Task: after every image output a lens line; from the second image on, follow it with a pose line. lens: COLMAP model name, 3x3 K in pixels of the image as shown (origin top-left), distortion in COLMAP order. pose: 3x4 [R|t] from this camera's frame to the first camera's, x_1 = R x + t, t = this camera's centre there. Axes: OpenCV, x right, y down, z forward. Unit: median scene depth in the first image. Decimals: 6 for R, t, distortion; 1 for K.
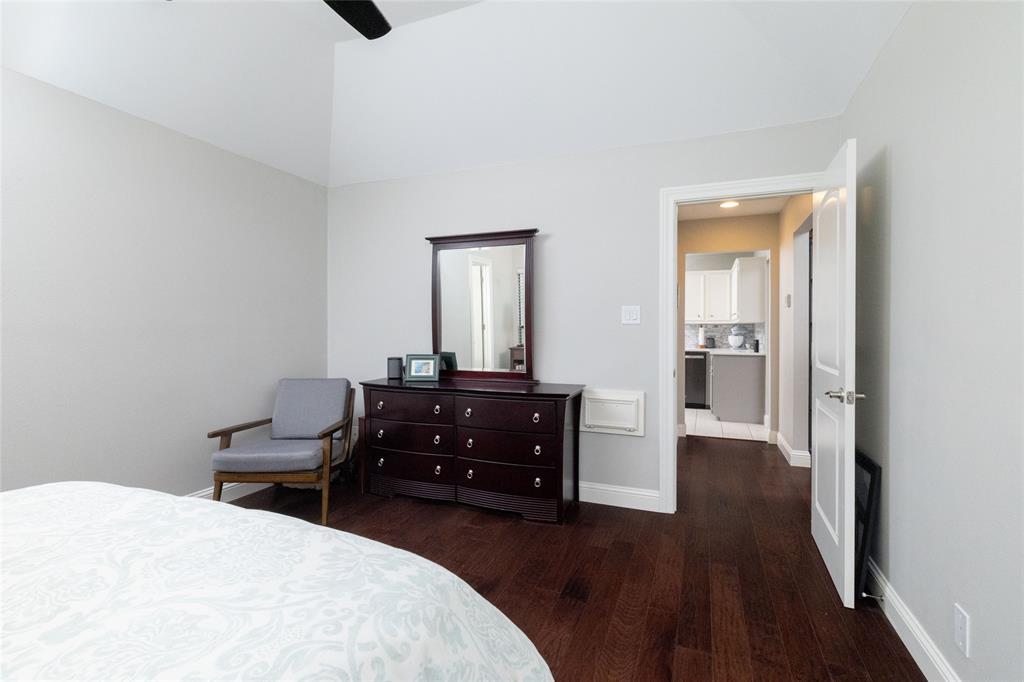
lens RADIAL K [[490.4, 0, 512.5], [0, 490.4, 331.2], [0, 0, 1]] dist [0.019228, 0.000216]
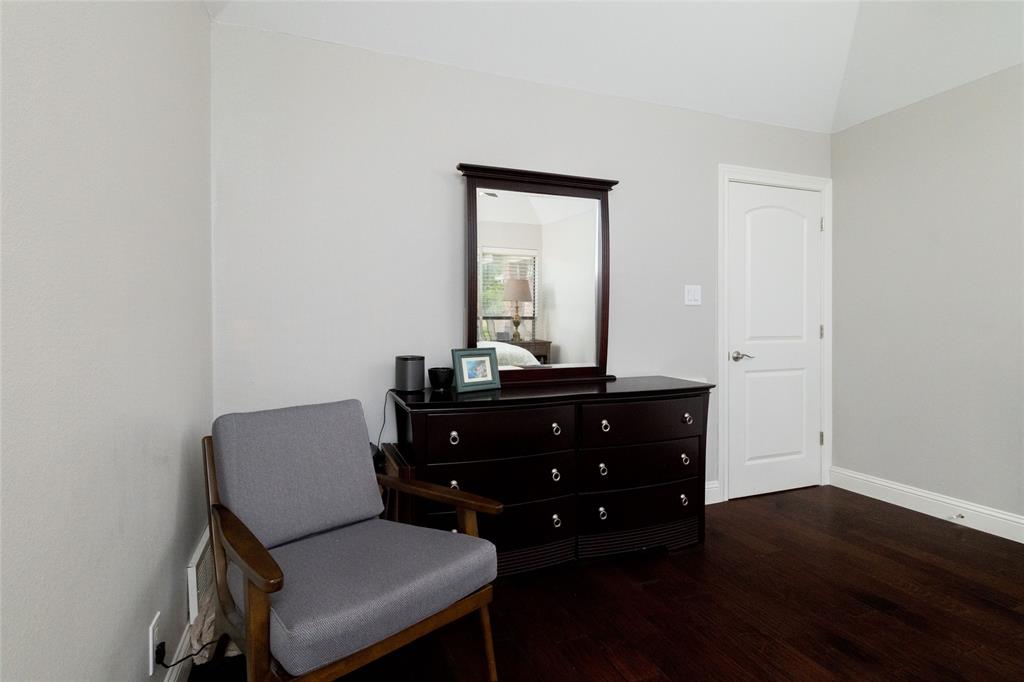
lens RADIAL K [[522.1, 0, 509.5], [0, 522.1, 323.6], [0, 0, 1]] dist [-0.028314, -0.000535]
pose [[0.741749, -0.008137, 0.670628, -0.620012], [0.000974, 0.999938, 0.011056, 0.008243], [-0.670677, -0.007548, 0.741711, 0.487686]]
